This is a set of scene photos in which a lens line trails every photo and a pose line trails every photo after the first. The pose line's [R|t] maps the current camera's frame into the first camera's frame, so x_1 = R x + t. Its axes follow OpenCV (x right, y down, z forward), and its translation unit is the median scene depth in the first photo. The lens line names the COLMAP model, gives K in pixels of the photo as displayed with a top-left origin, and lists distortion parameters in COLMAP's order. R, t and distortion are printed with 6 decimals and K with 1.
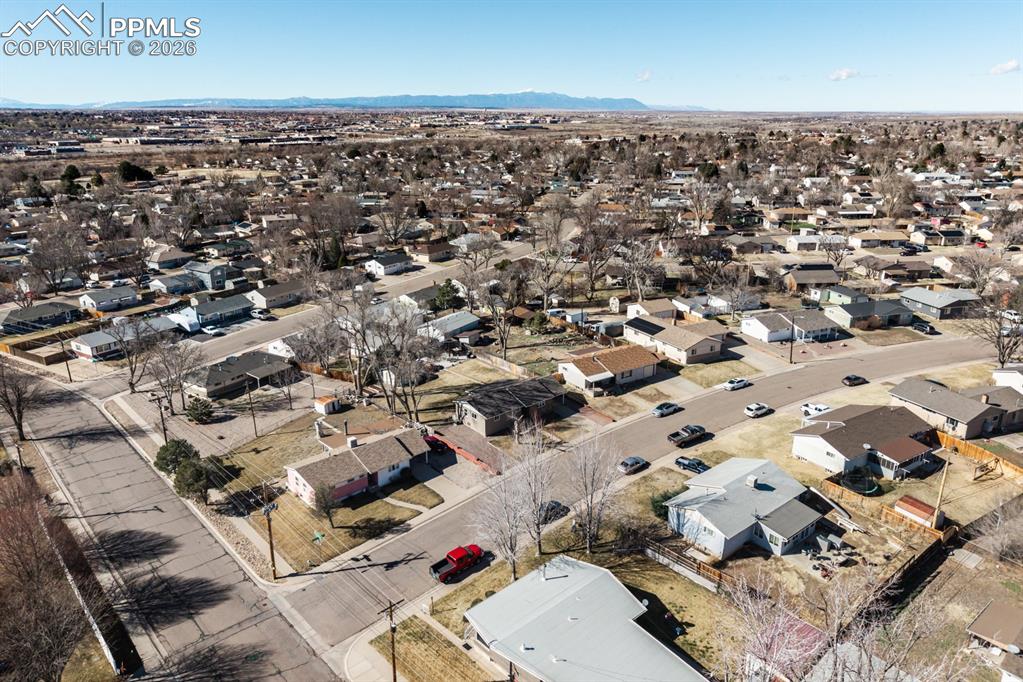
lens RADIAL K [[733.0, 0, 511.5], [0, 733.0, 341.0], [0, 0, 1]] dist [0.047029, -0.003499]
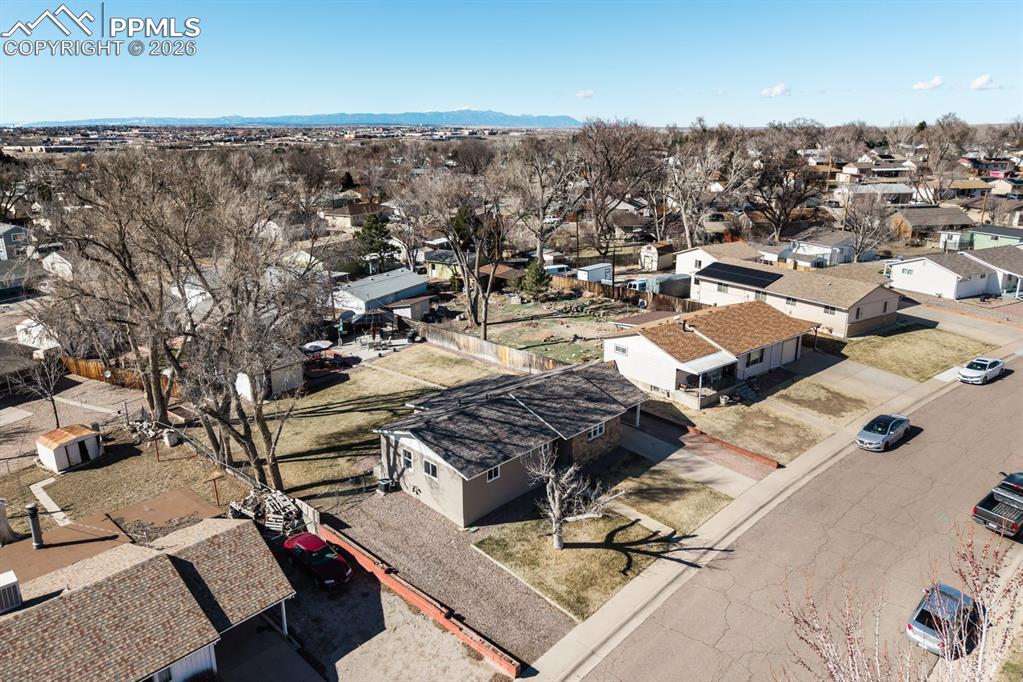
lens RADIAL K [[699.2, 0, 519.9], [0, 699.2, 343.2], [0, 0, 1]] dist [0.006558, 0.002036]
pose [[0.994929, -0.023593, 0.097775, -0.029743], [0.025858, 0.999424, -0.021962, 0.036033], [-0.097201, 0.024379, 0.994966, 0.487826]]
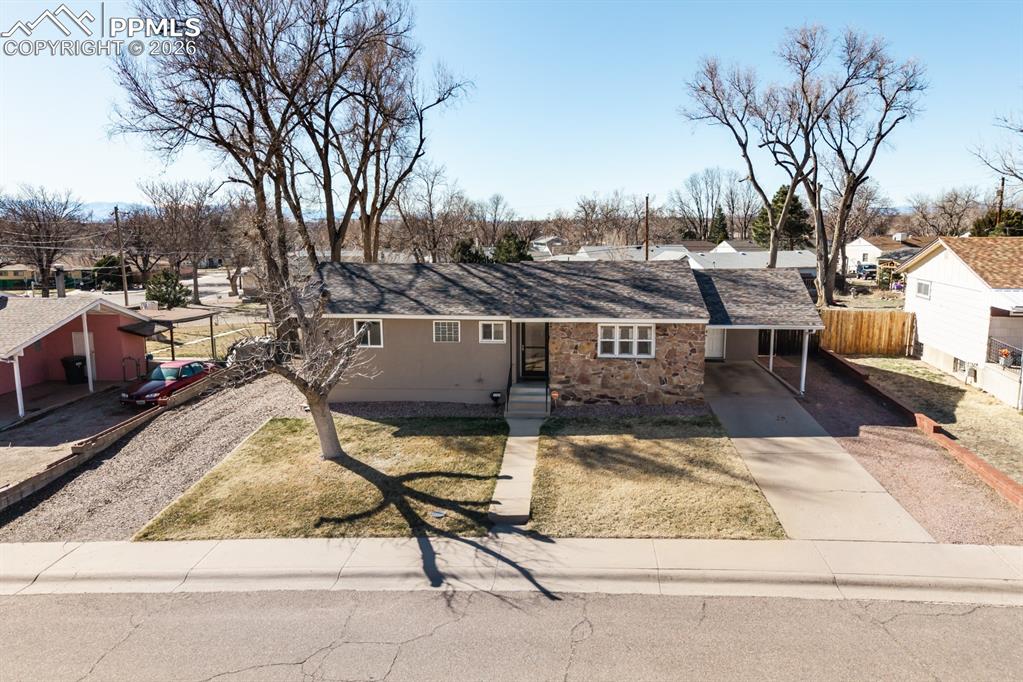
lens RADIAL K [[687.0, 0, 497.3], [0, 687.0, 340.5], [0, 0, 1]] dist [0.042879, -0.001250]
pose [[0.694844, 0.117812, -0.709445, 0.115160], [-0.226511, 0.972133, -0.060415, 0.082437], [0.682558, 0.202676, 0.702166, 0.659331]]
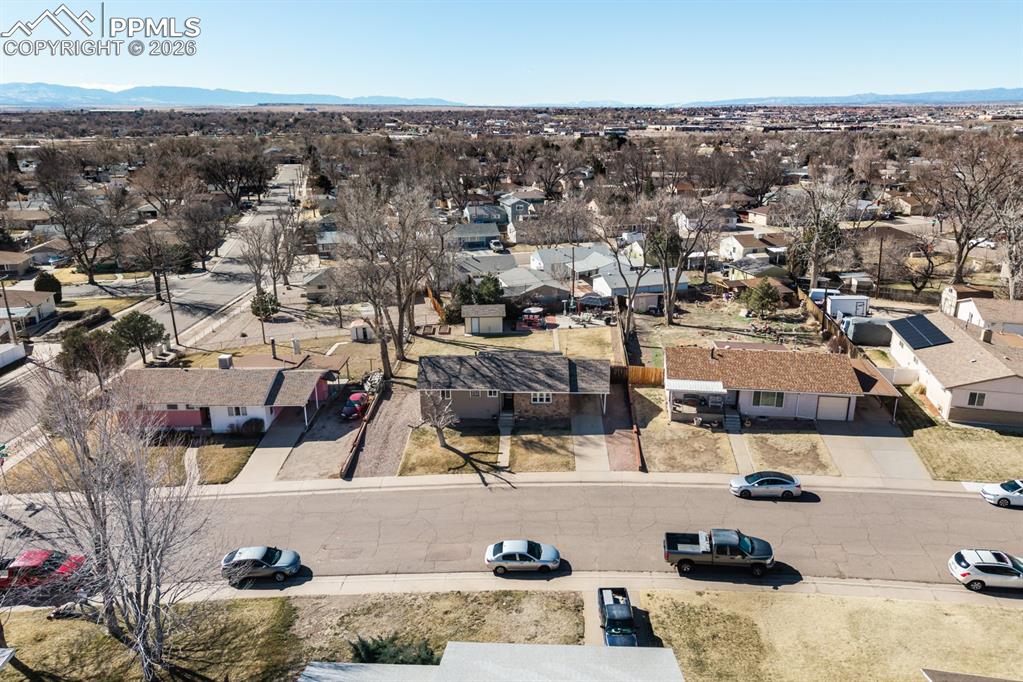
lens RADIAL K [[710.7, 0, 511.5], [0, 710.7, 341.0], [0, 0, 1]] dist [0.020534, -0.002188]
pose [[0.742824, 0.214514, -0.634189, 0.274972], [-0.213428, 0.973729, 0.079375, 0.005665], [0.634555, 0.076392, 0.769093, 0.445775]]
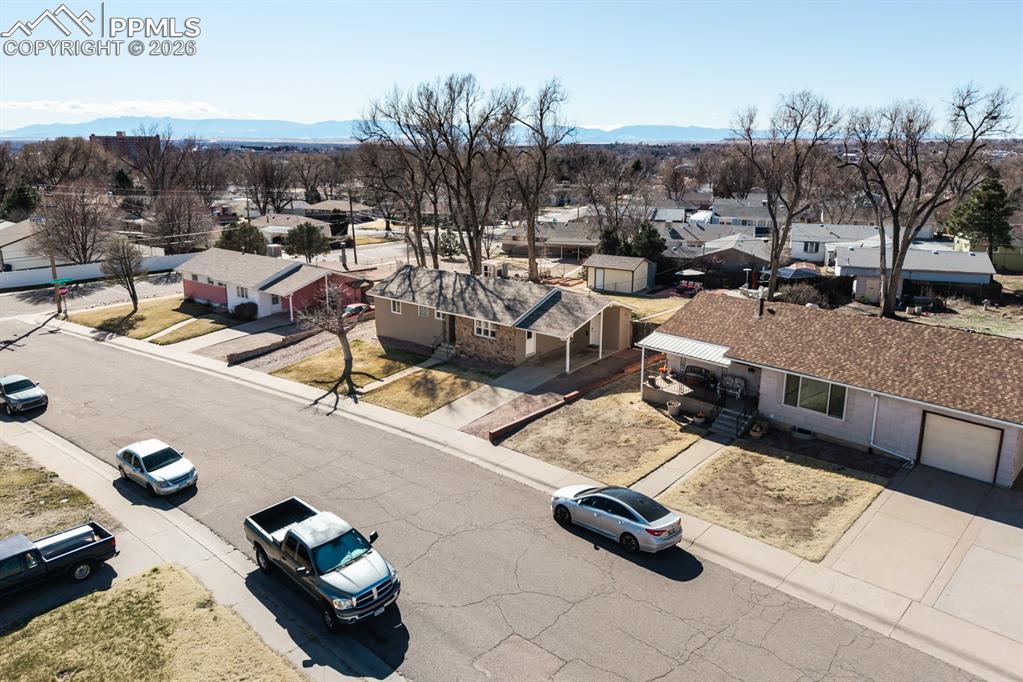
lens RADIAL K [[695.1, 0, 468.5], [0, 695.1, 339.5], [0, 0, 1]] dist [0.003088, 0.000265]
pose [[0.147319, 0.277954, -0.949231, 0.301790], [-0.305196, 0.925647, 0.223682, 0.009701], [0.940826, 0.256749, 0.221195, 0.712136]]
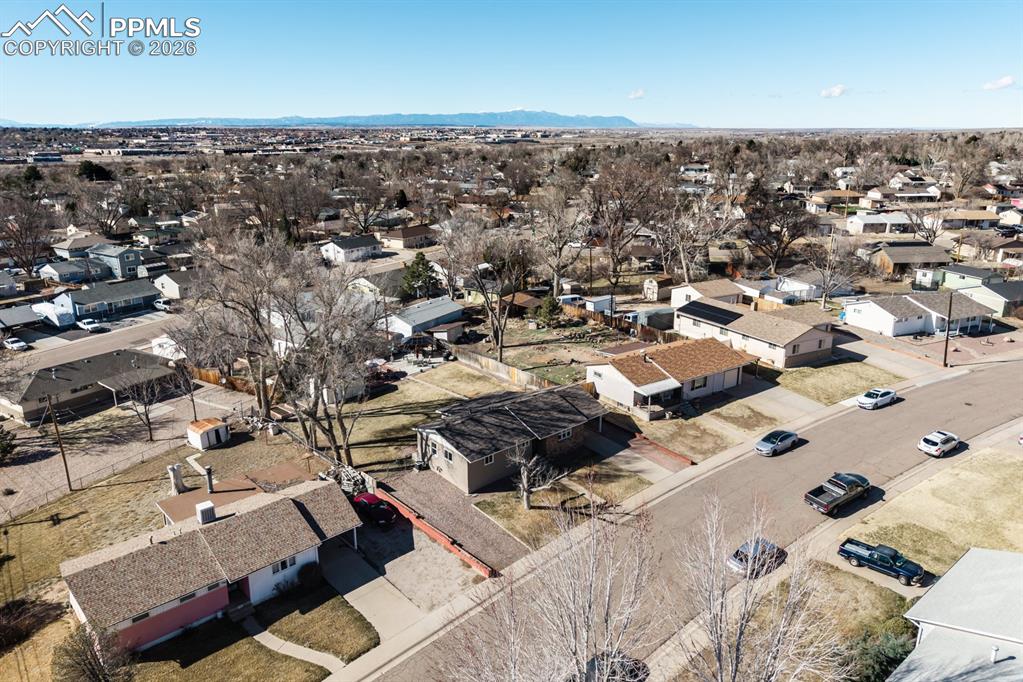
lens RADIAL K [[710.7, 0, 511.5], [0, 710.7, 341.0], [0, 0, 1]] dist [0.020534, -0.002188]
pose [[0.999894, 0.000606, 0.014545, -0.008118], [-0.000232, 0.999669, -0.025720, 0.021566], [-0.014555, 0.025713, 0.999563, 0.343056]]
